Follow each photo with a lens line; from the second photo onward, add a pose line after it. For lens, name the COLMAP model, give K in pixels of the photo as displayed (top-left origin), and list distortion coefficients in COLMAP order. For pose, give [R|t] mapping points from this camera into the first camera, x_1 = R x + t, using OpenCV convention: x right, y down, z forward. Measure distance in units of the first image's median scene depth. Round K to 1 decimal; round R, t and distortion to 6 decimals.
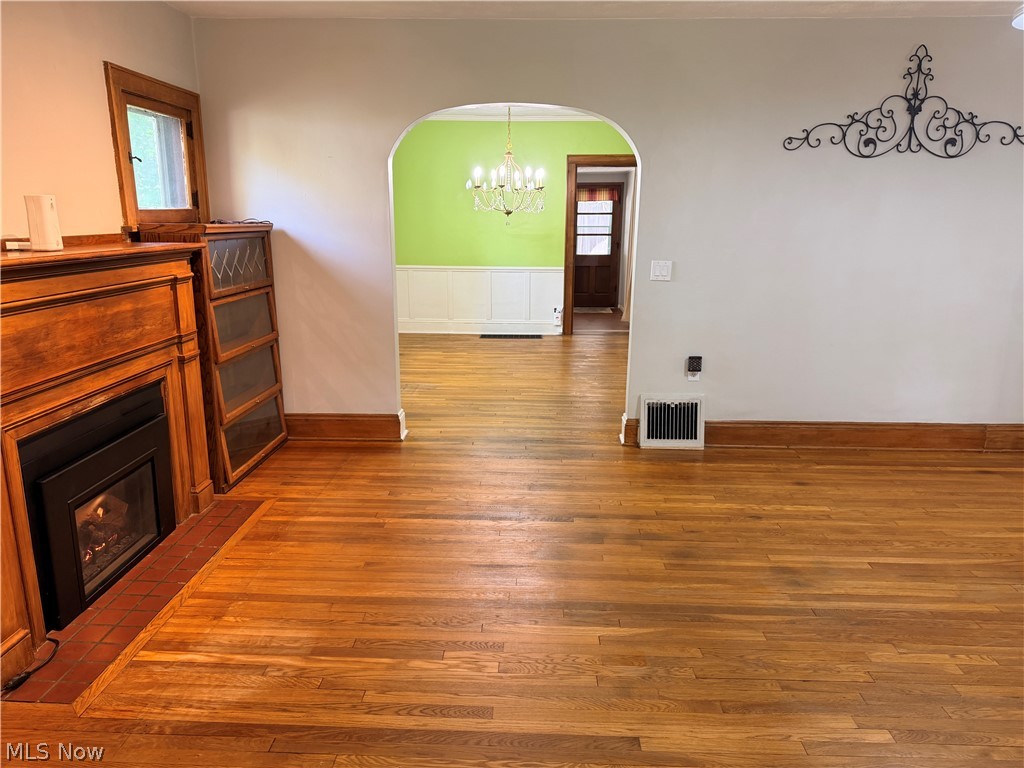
lens RADIAL K [[715.0, 0, 508.7], [0, 715.0, 387.5], [0, 0, 1]] dist [0.116674, -0.181500]
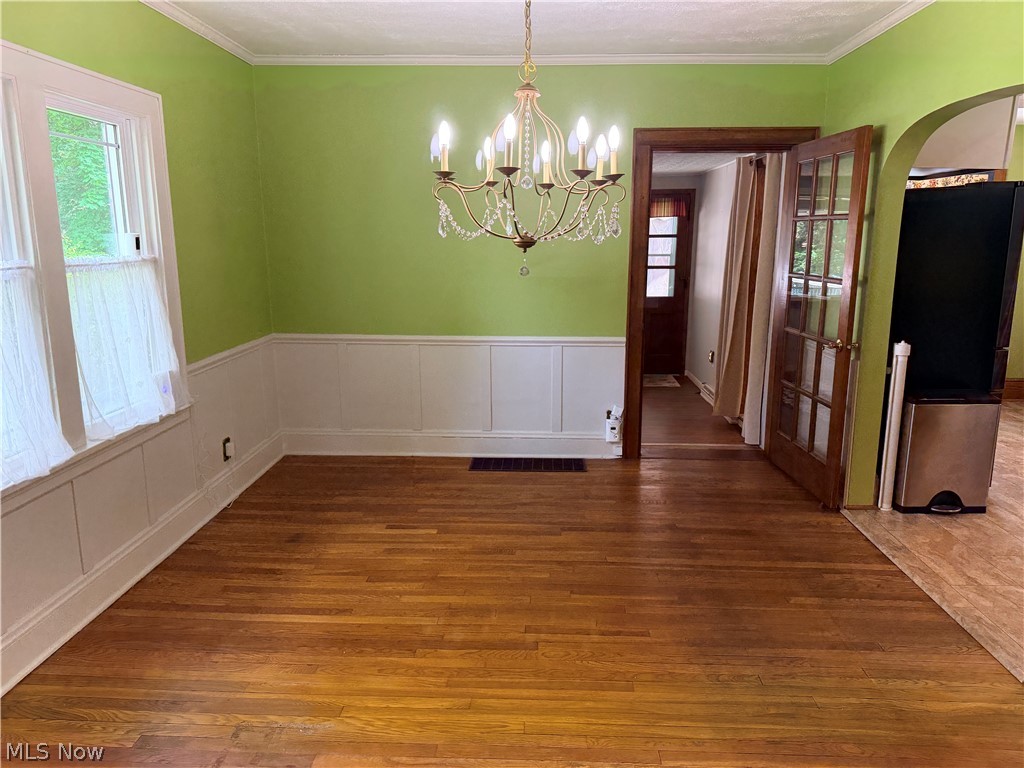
lens RADIAL K [[715.0, 0, 508.7], [0, 715.0, 387.5], [0, 0, 1]] dist [0.116674, -0.181500]
pose [[0.999914, -0.000262, -0.013086, -0.010374], [-0.000066, 0.999685, -0.025079, -0.341916], [0.013088, 0.025078, 0.999600, 1.352899]]
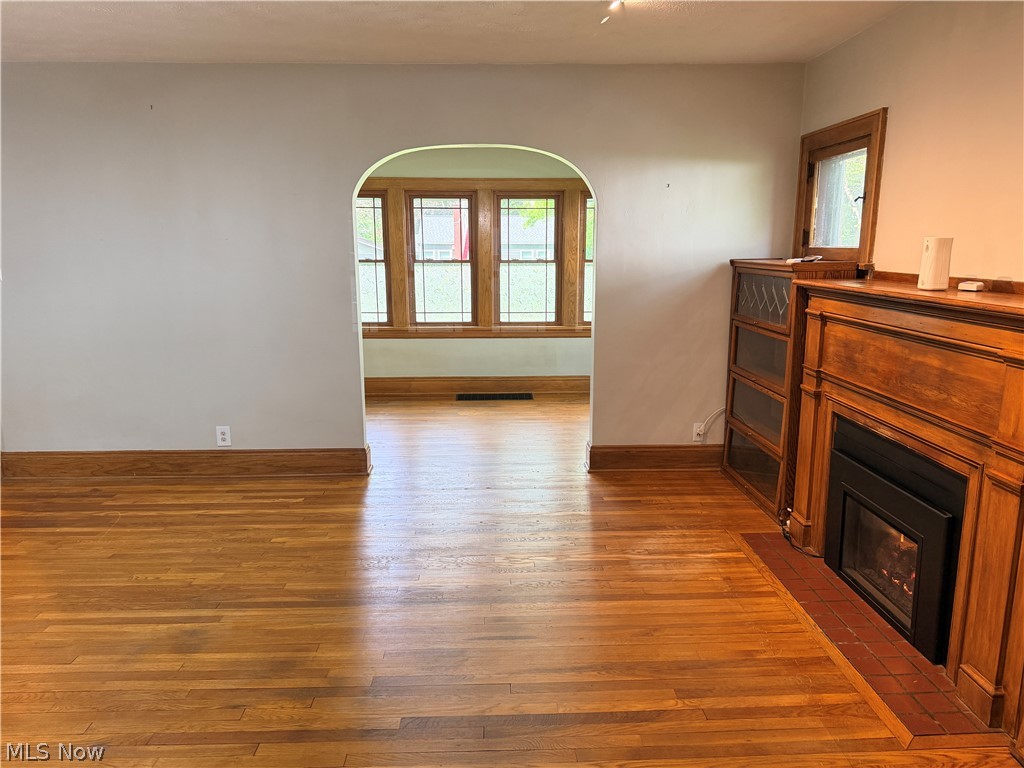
lens RADIAL K [[715.0, 0, 508.7], [0, 715.0, 387.5], [0, 0, 1]] dist [0.116674, -0.181500]
pose [[-0.997948, 0.011205, -0.063036, 0.036331], [-0.016232, 0.908118, 0.418399, -0.431379], [0.061933, 0.418564, -0.906073, 1.739551]]
